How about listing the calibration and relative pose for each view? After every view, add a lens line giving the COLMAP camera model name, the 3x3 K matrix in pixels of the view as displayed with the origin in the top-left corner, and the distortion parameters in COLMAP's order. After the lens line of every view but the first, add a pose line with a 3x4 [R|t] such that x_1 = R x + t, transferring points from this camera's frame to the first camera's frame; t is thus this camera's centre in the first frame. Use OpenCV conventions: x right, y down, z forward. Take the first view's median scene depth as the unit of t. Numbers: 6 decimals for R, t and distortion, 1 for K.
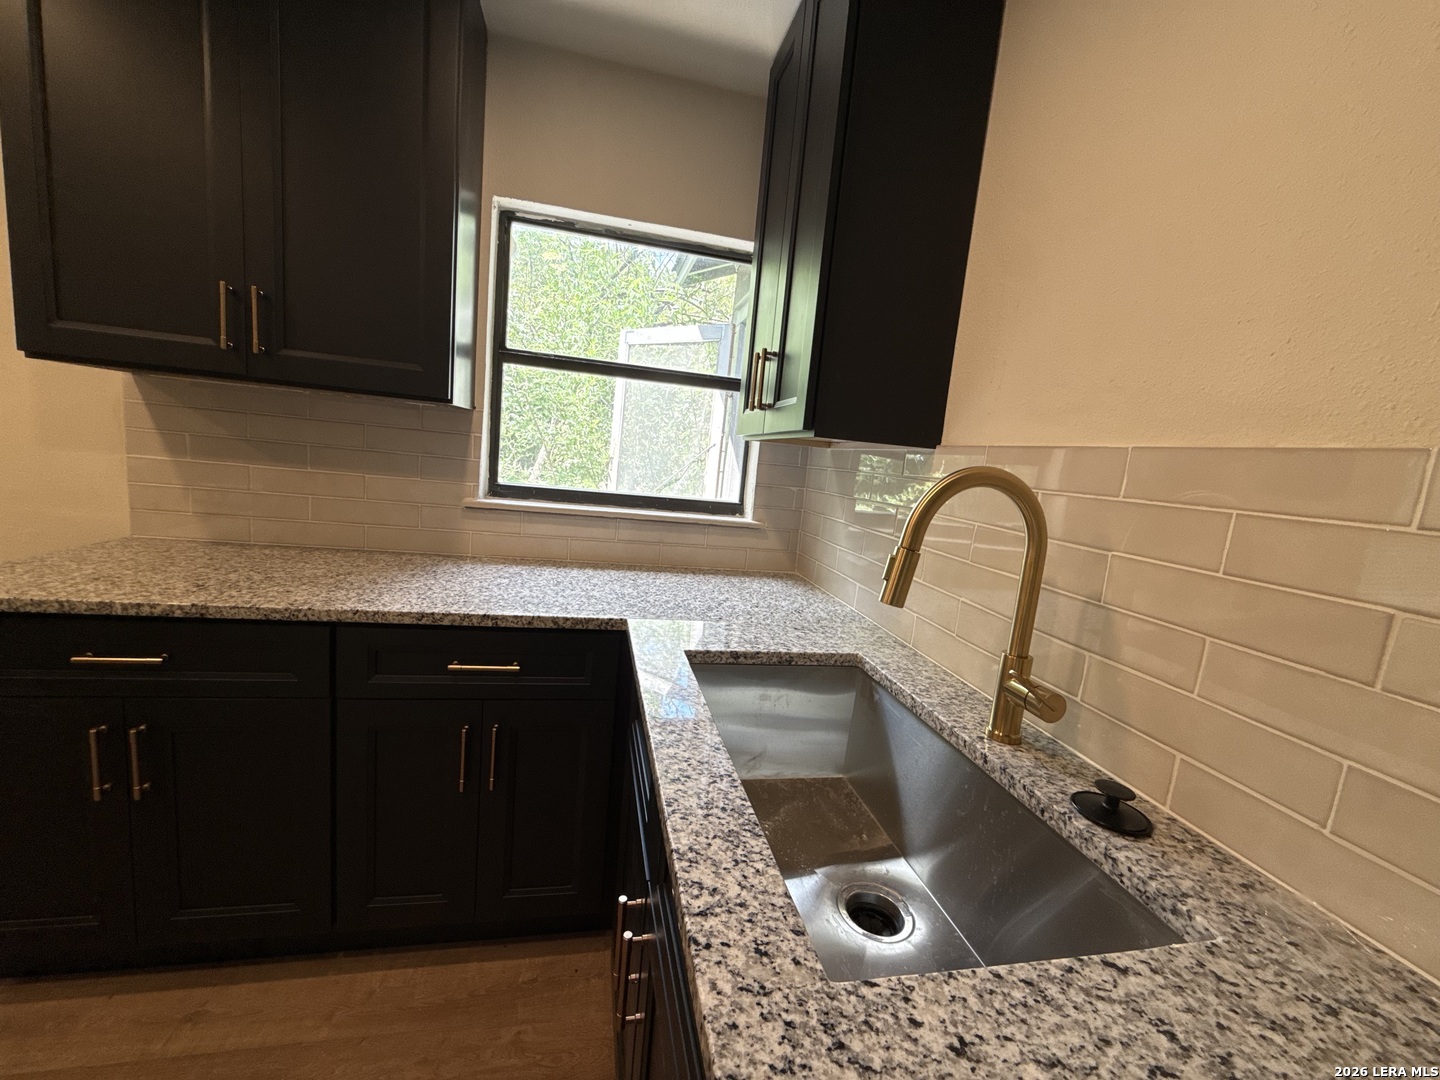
lens RADIAL K [[574.8, 0, 713.8], [0, 574.8, 538.9], [0, 0, 1]] dist [0.000501, -0.000212]
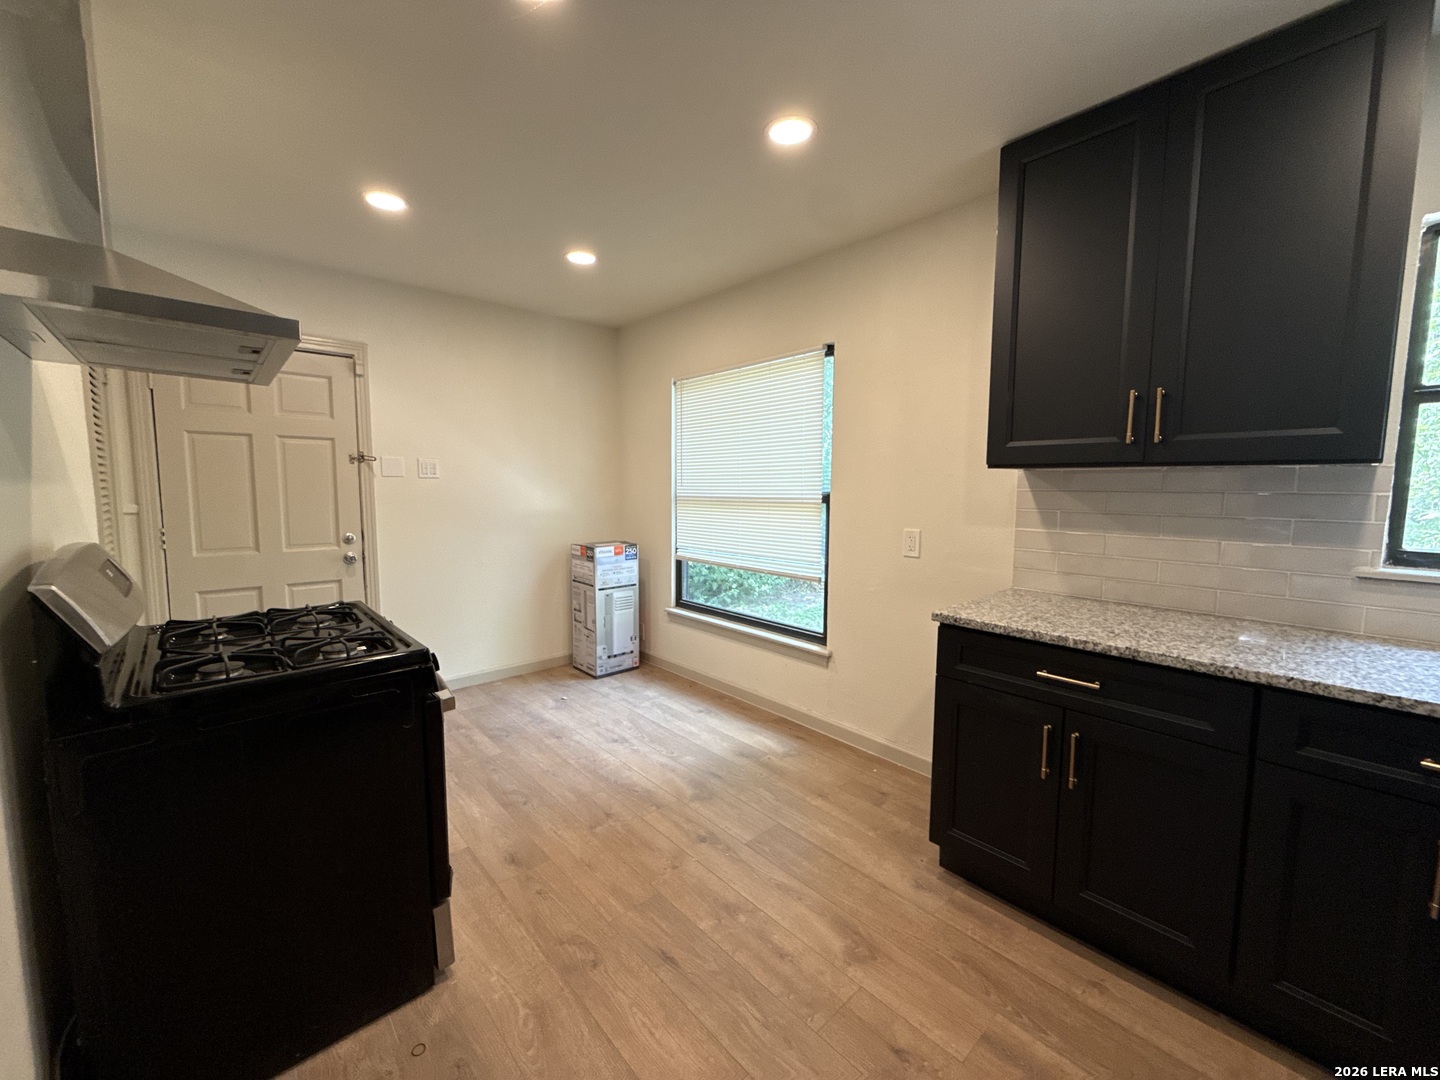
lens RADIAL K [[574.8, 0, 713.8], [0, 574.8, 538.9], [0, 0, 1]] dist [0.000501, -0.000212]
pose [[0.496763, -0.009726, -0.867832, -0.238400], [-0.077477, 0.995448, -0.055506, 0.015452], [0.864421, 0.094810, 0.493748, -0.403412]]
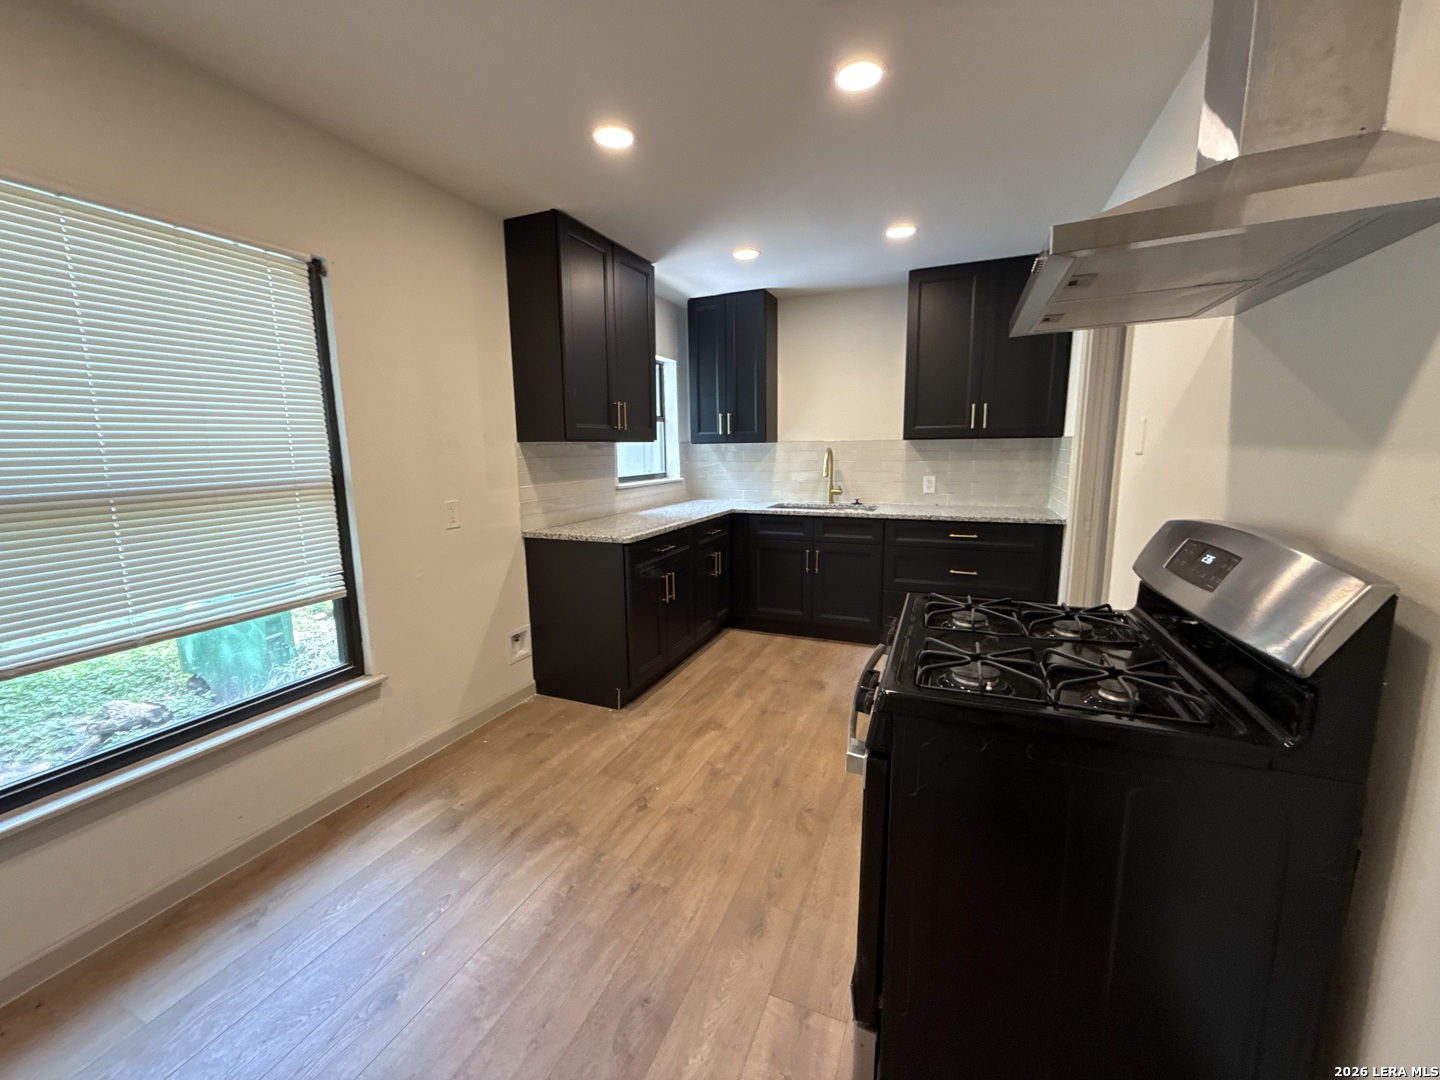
lens RADIAL K [[574.8, 0, 713.8], [0, 574.8, 538.9], [0, 0, 1]] dist [0.000501, -0.000212]
pose [[0.565403, -0.231177, 0.791755, -2.834178], [0.183869, 0.971090, 0.152236, -0.198378], [-0.804059, 0.059505, 0.591564, -0.750057]]
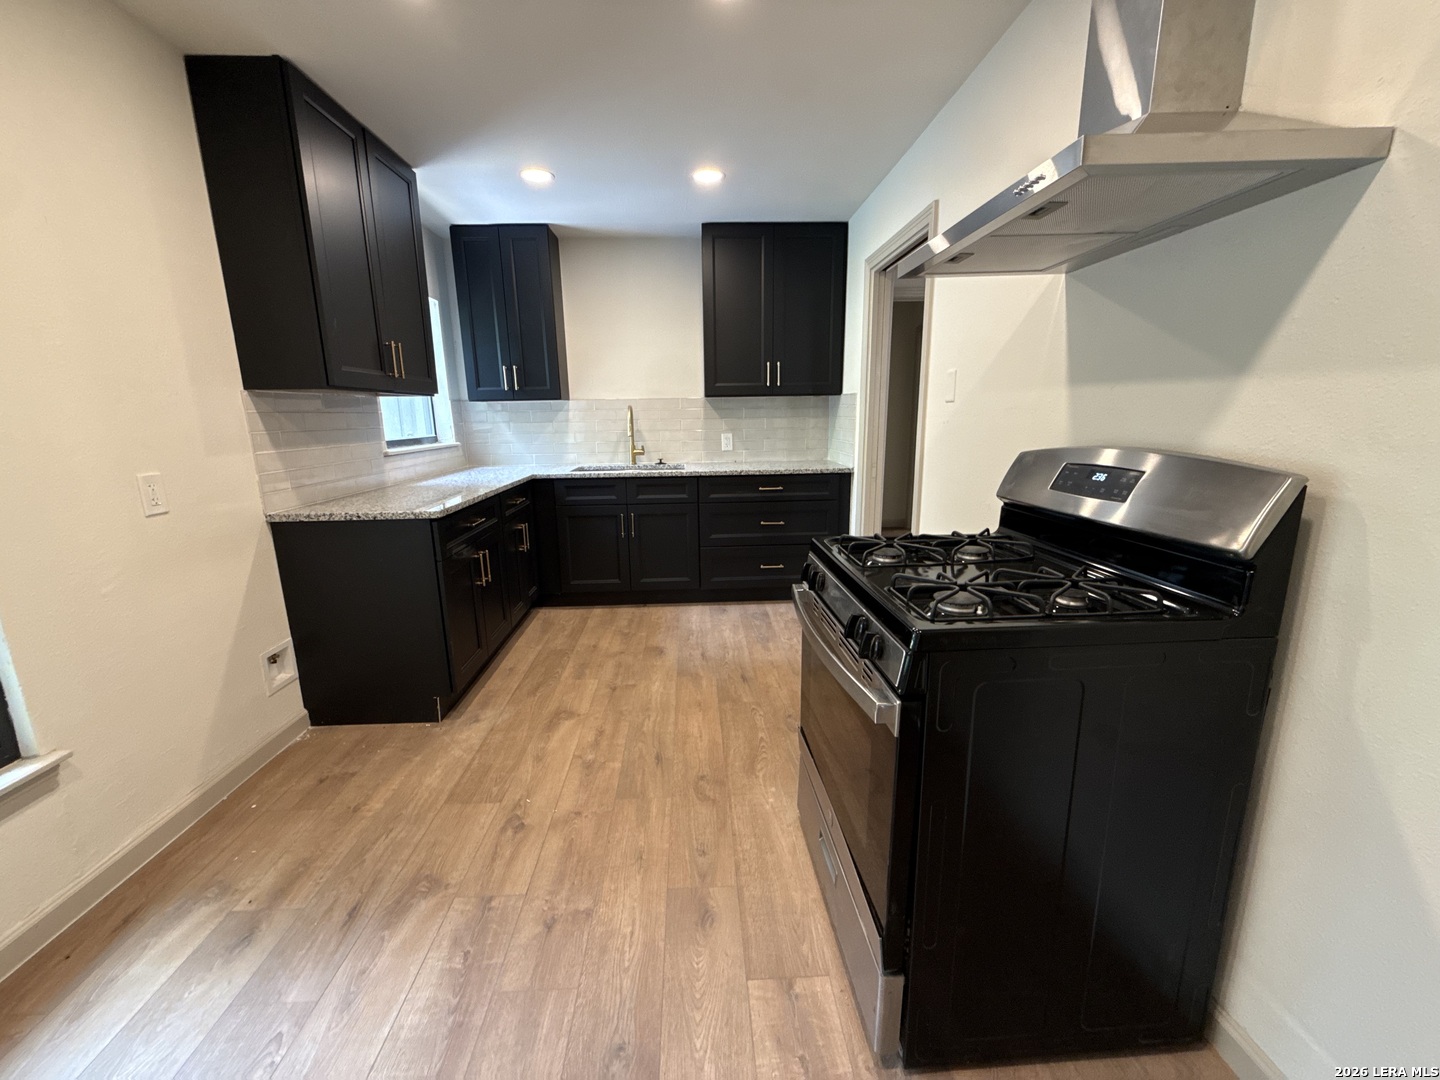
lens RADIAL K [[574.8, 0, 713.8], [0, 574.8, 538.9], [0, 0, 1]] dist [0.000501, -0.000212]
pose [[0.159194, -0.307450, 0.938153, -2.828068], [0.170916, 0.944506, 0.280529, -0.197485], [-0.972340, 0.115686, 0.202908, -0.356218]]
